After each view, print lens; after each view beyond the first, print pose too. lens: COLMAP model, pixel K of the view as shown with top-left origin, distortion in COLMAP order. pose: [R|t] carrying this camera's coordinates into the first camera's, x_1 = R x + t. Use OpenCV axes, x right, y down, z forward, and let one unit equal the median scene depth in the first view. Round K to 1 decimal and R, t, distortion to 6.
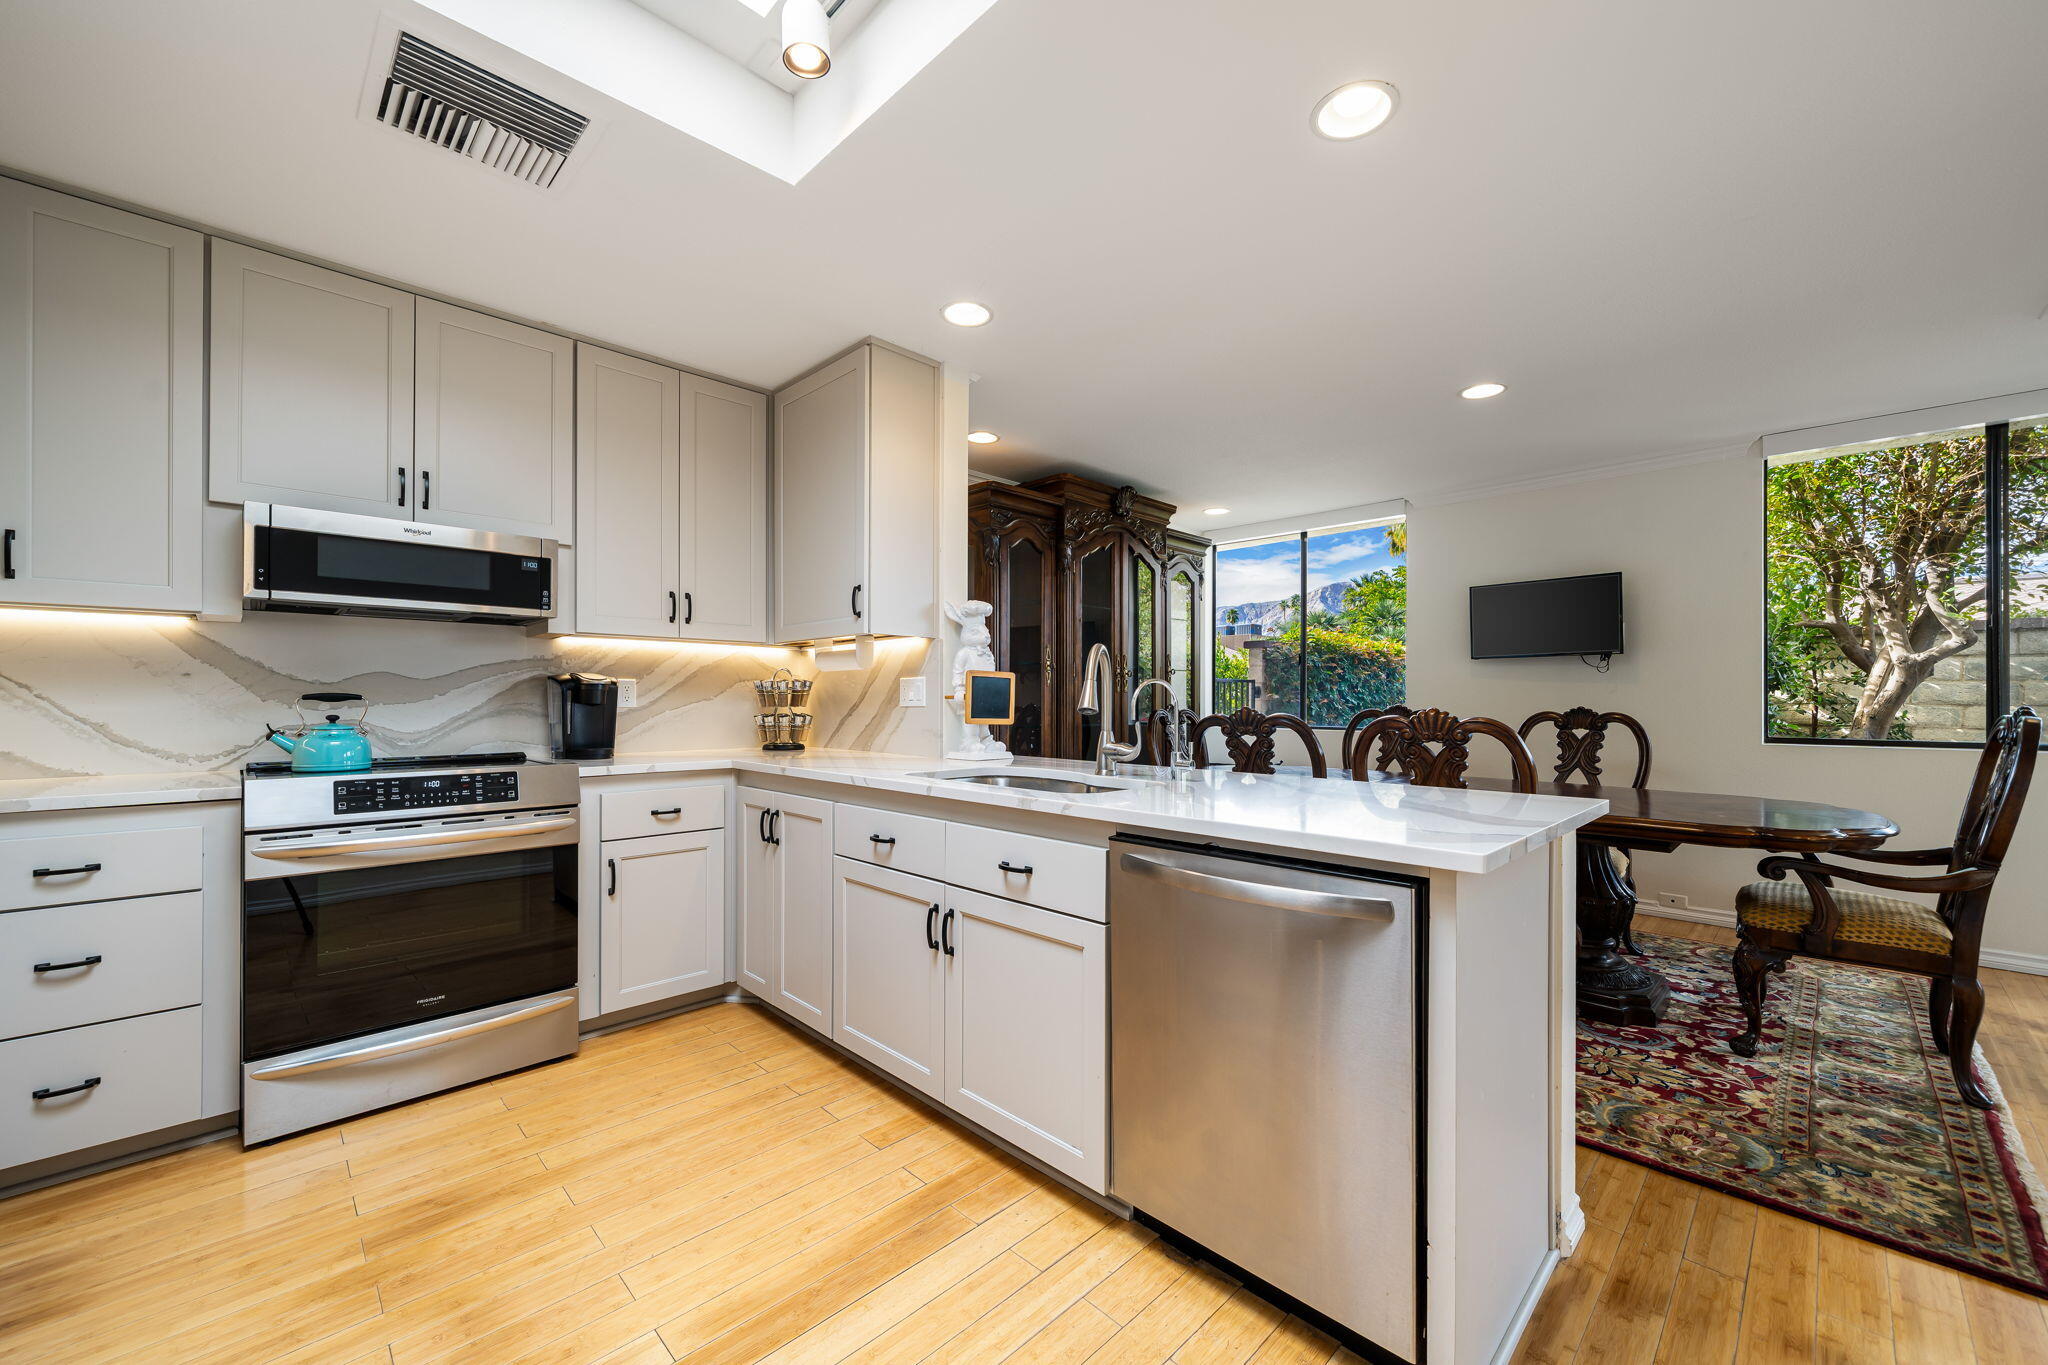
lens RADIAL K [[809.8, 0, 981.6], [0, 809.8, 703.3], [0, 0, 1]] dist [-0.001752, 0.000031]
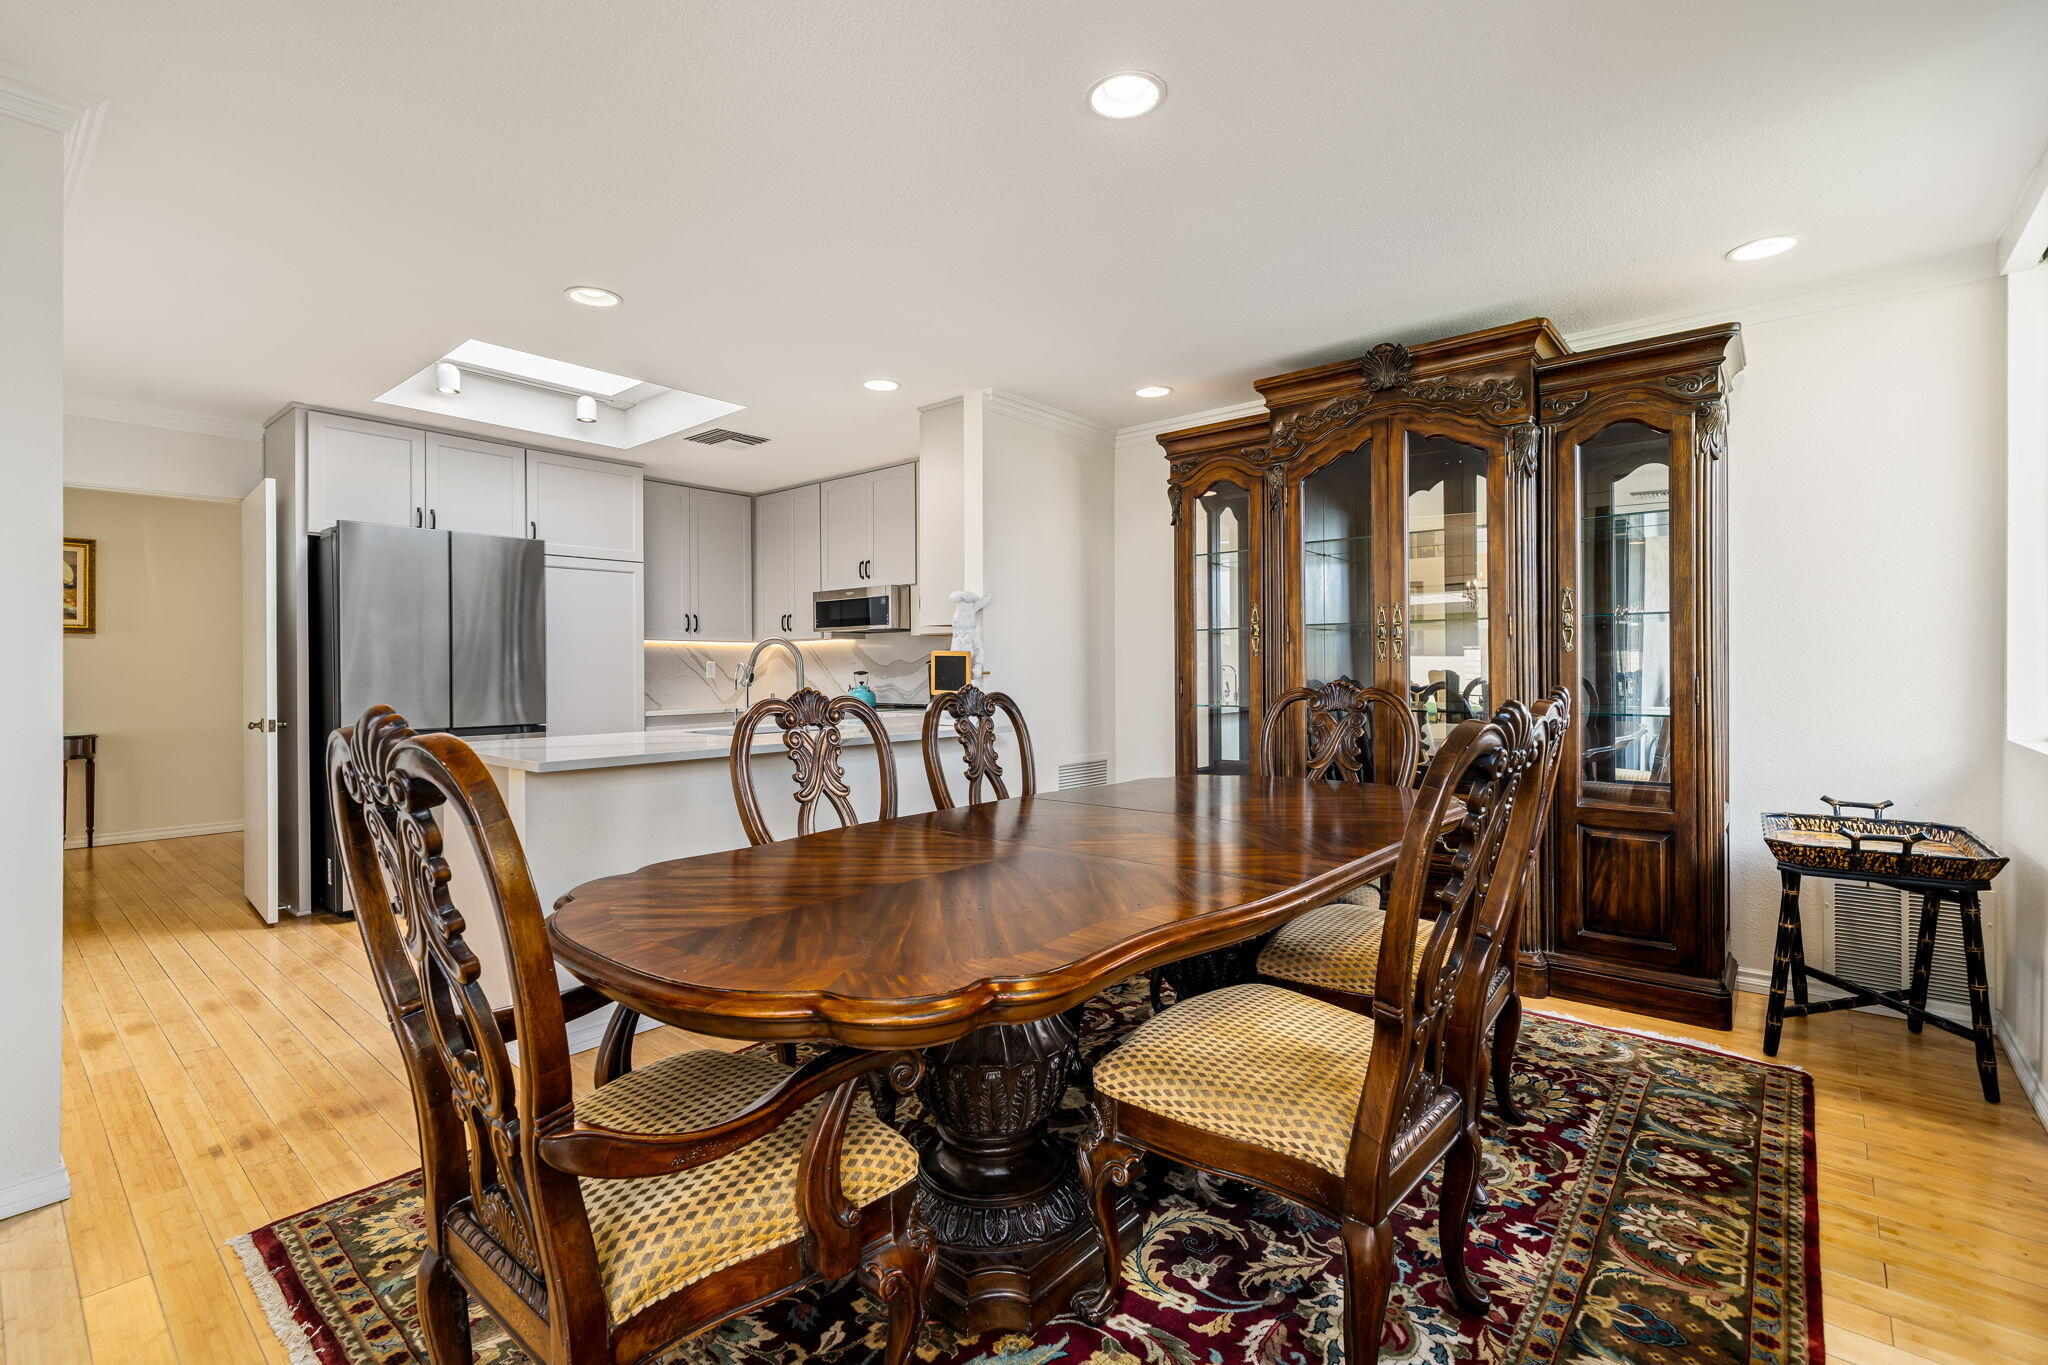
lens RADIAL K [[922.7, 0, 1012.4], [0, 922.7, 671.5], [0, 0, 1]] dist [0.009189, -0.000781]
pose [[0.097531, 0.001373, -0.995232, 1.542131], [0.001391, 0.999998, 0.001516, -0.013497], [0.995232, -0.001533, 0.097528, 1.087088]]
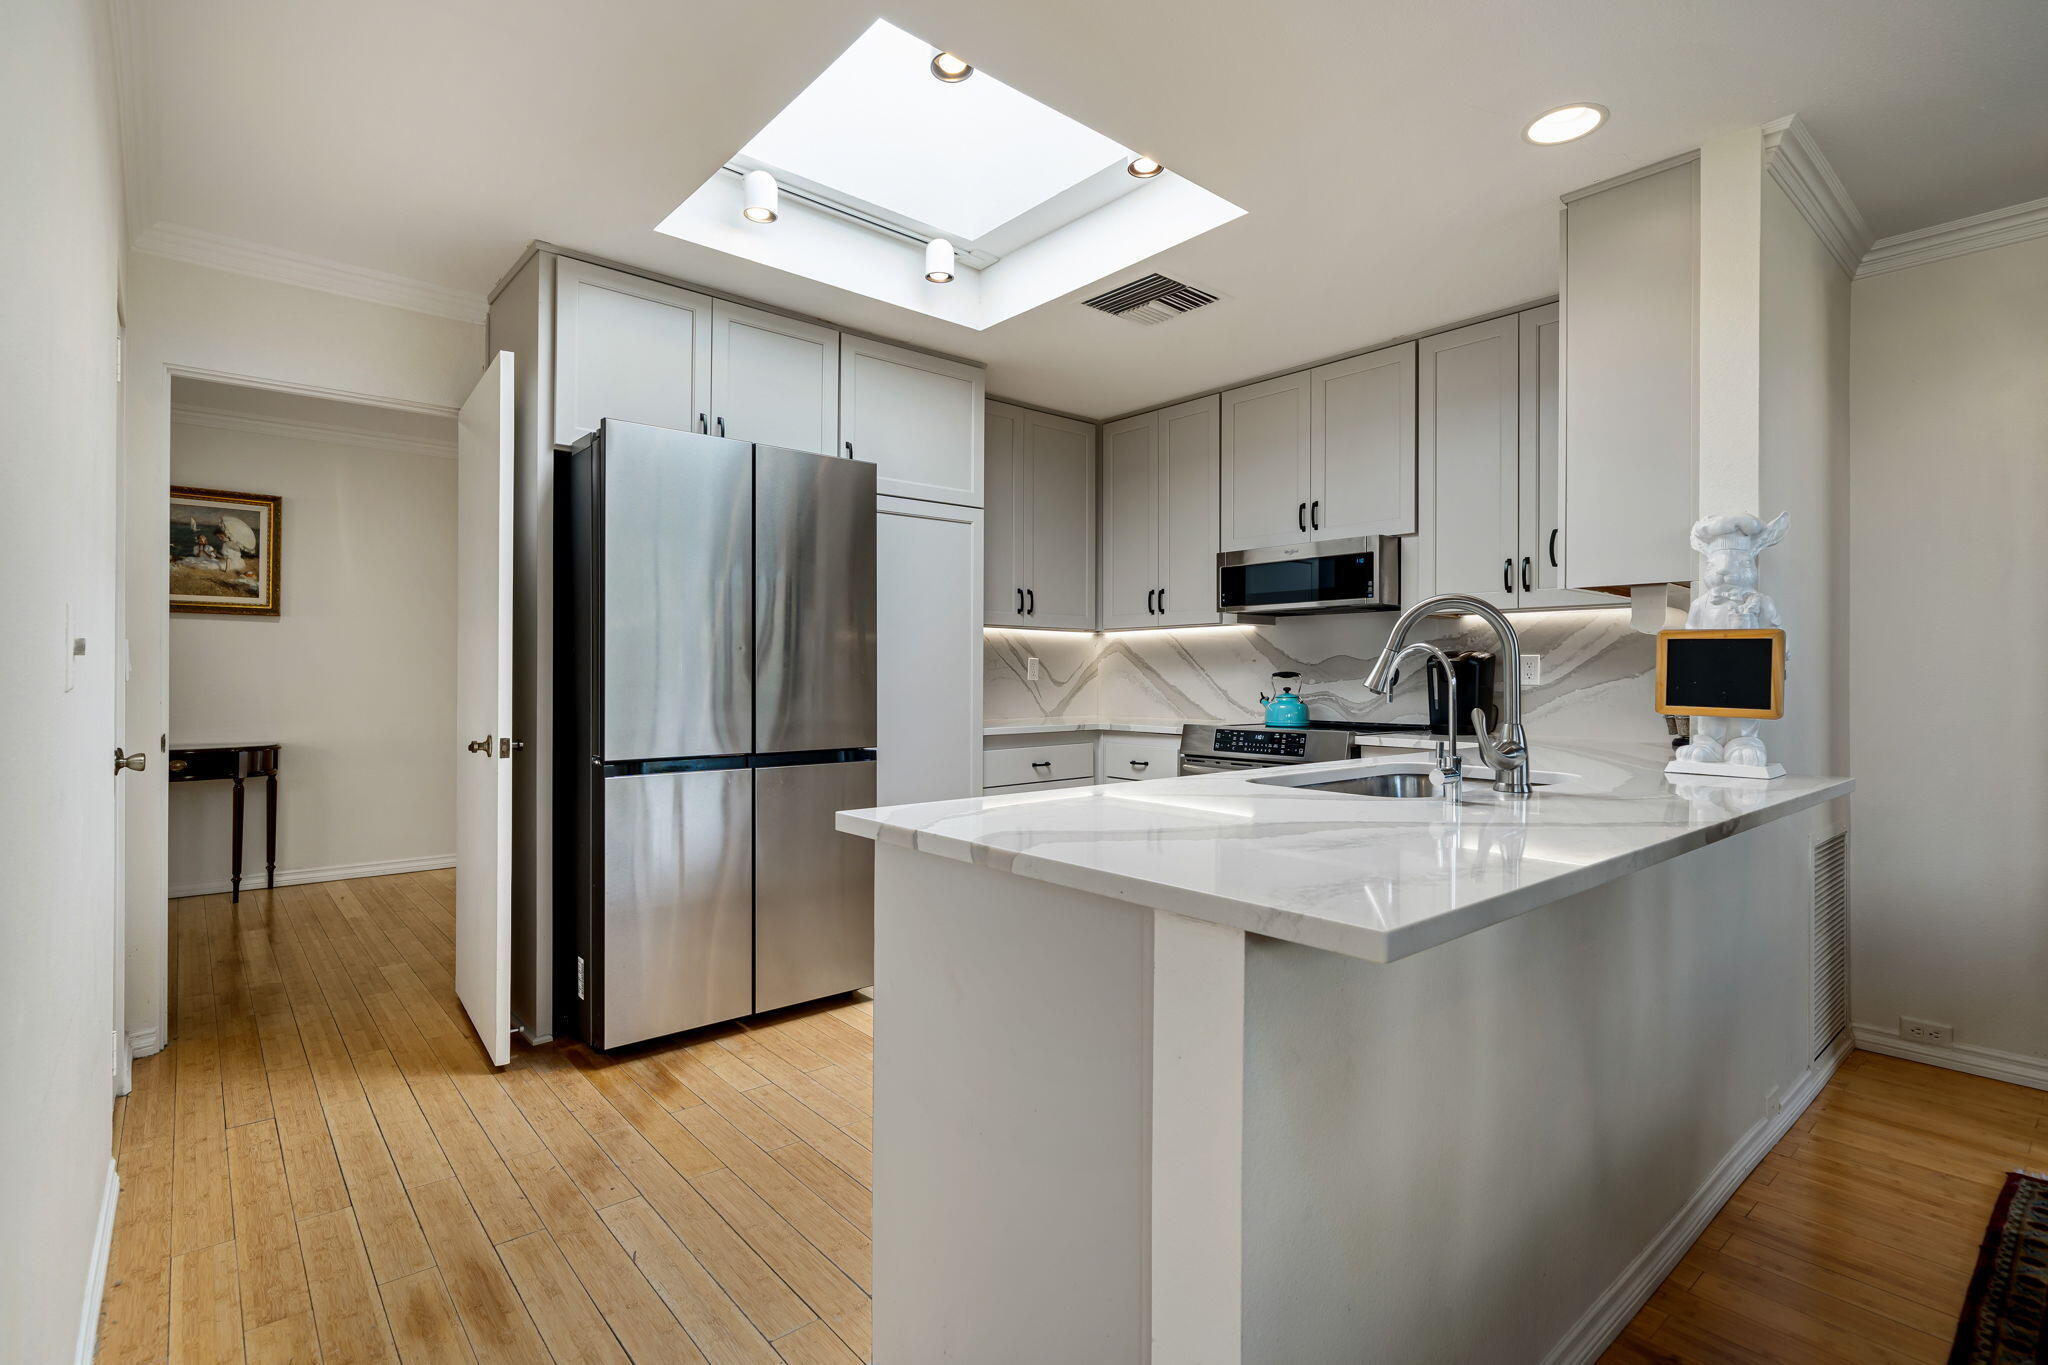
lens RADIAL K [[967.6, 0, 1027.6], [0, 967.6, 674.6], [0, 0, 1]] dist [0.001651, 0.000577]
pose [[-0.039780, -0.002316, -0.999206, 0.848058], [-0.007598, 0.999969, -0.002015, -0.000419], [0.999180, 0.007512, -0.039797, 0.578455]]
